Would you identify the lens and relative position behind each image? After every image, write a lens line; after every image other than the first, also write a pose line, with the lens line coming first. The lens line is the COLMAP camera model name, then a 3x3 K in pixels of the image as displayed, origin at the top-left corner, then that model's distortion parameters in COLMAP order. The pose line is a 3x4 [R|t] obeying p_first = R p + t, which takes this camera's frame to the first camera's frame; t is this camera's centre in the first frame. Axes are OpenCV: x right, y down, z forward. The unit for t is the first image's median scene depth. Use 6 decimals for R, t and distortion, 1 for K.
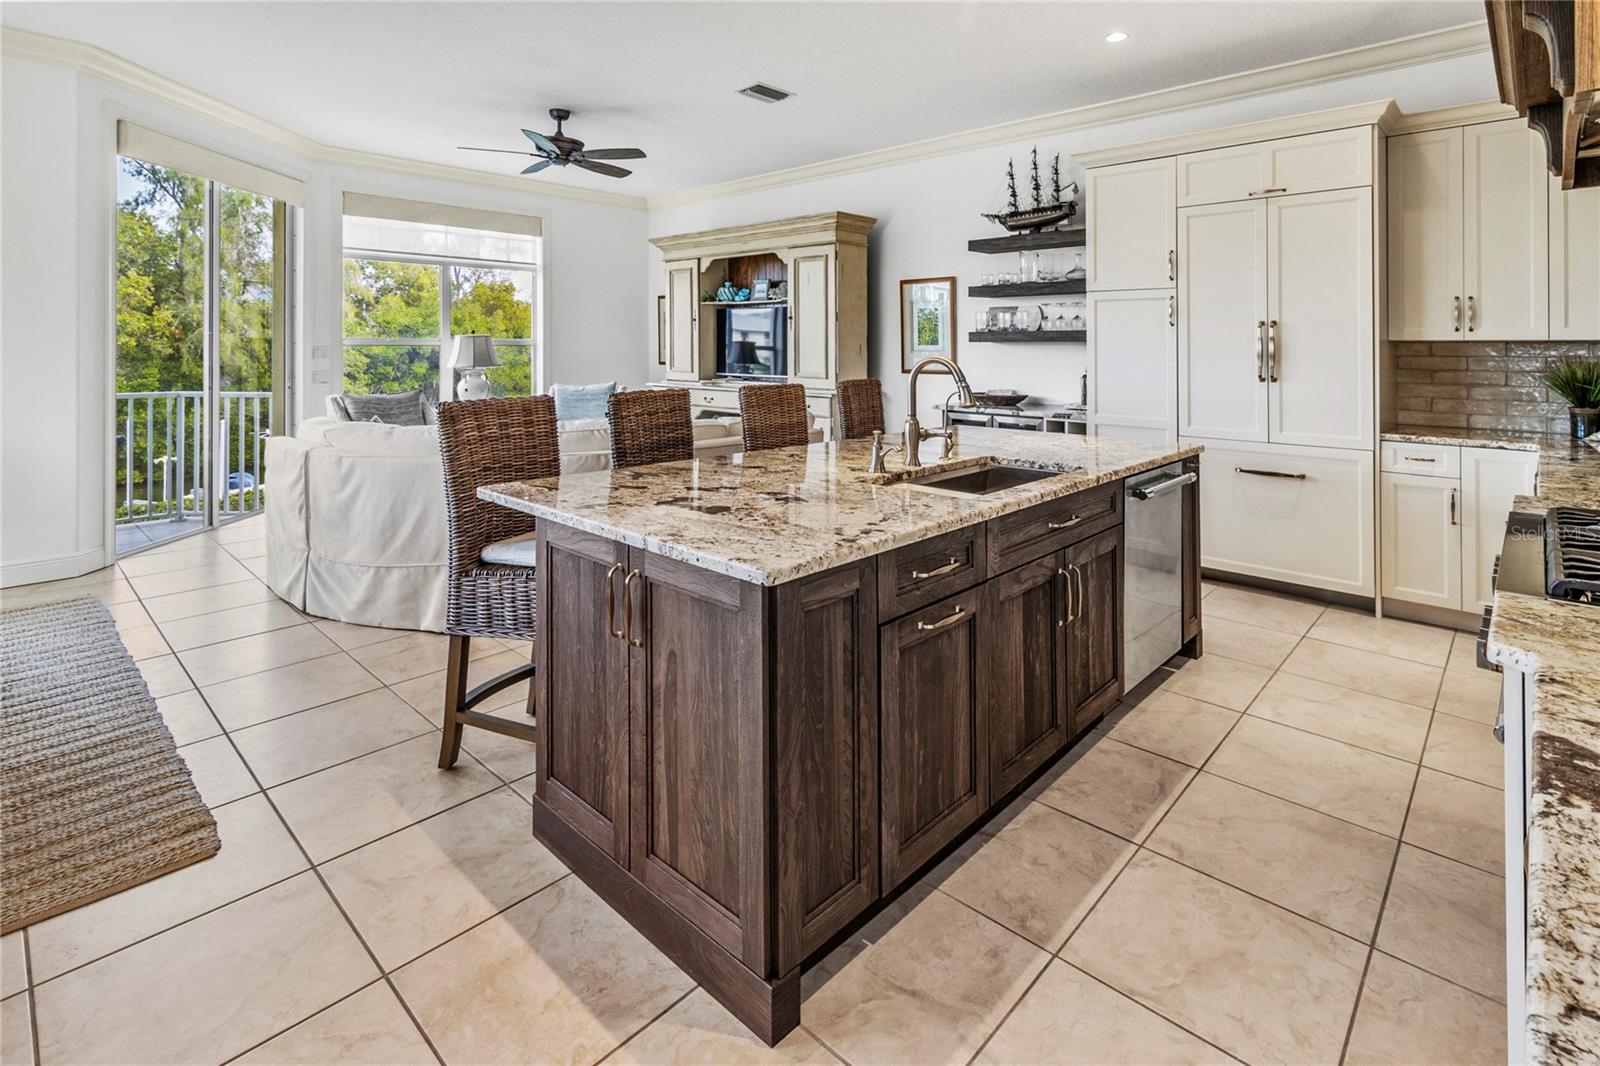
lens RADIAL K [[815.3, 0, 800.0], [0, 815.3, 533.0], [0, 0, 1]] dist [-0.001273, 0.000409]
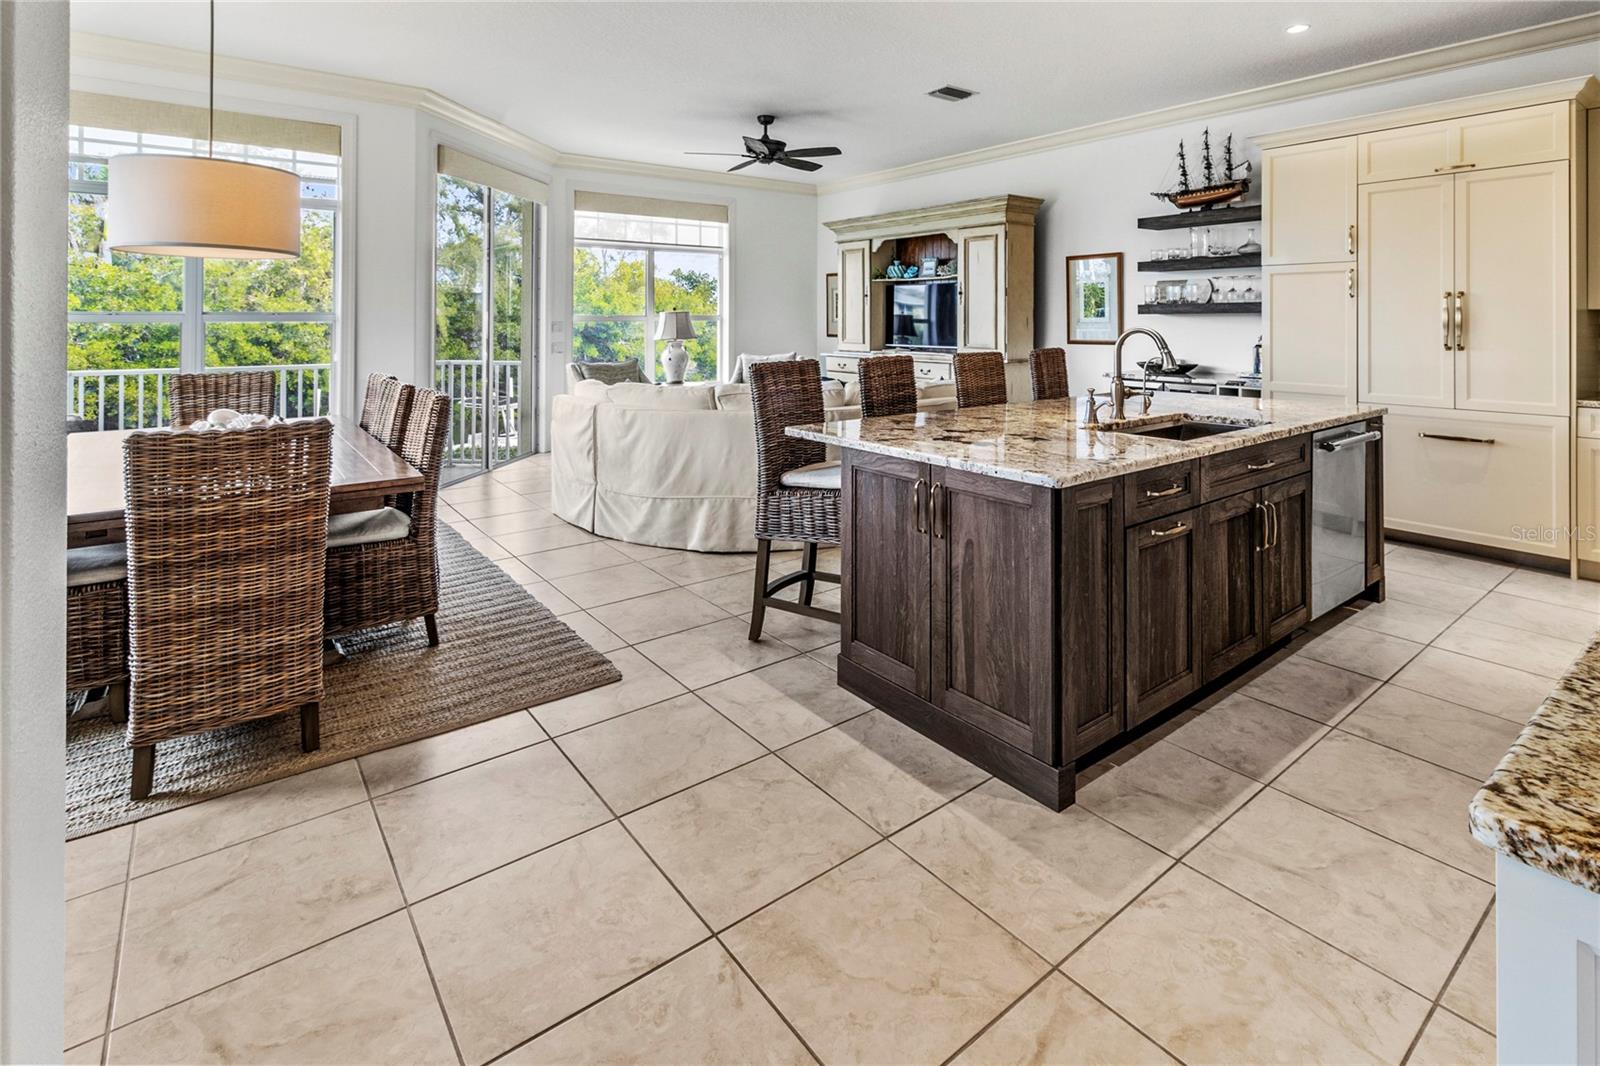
lens RADIAL K [[802.3, 0, 805.5], [0, 802.3, 475.5], [0, 0, 1]] dist [0.001692, 0.000631]
pose [[0.987101, 0.024102, -0.158274, -0.104260], [-0.029298, 0.999103, -0.030576, 0.040673], [0.157395, 0.034819, 0.986922, -0.185406]]
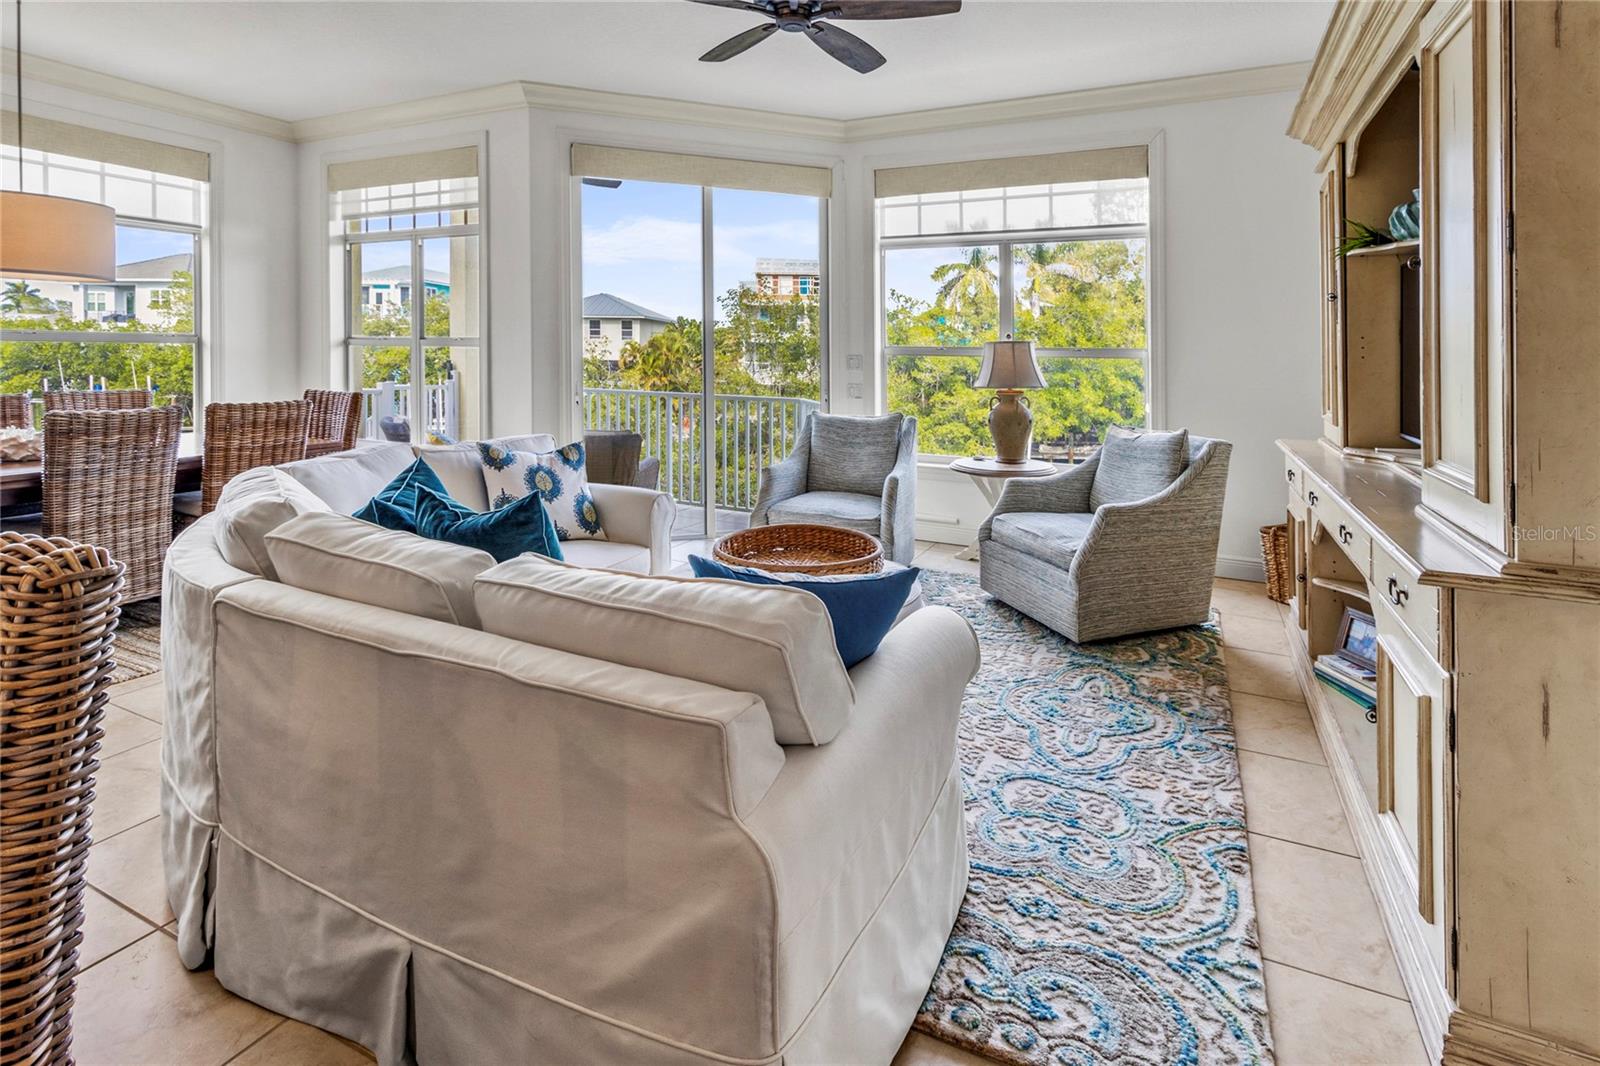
lens RADIAL K [[815.3, 0, 800.0], [0, 815.3, 533.0], [0, 0, 1]] dist [-0.001273, 0.000409]
pose [[0.286856, 0.209259, -0.934839, 0.716166], [-0.225962, 0.963095, 0.146247, -0.480750], [0.930943, 0.169287, 0.323554, 2.042696]]
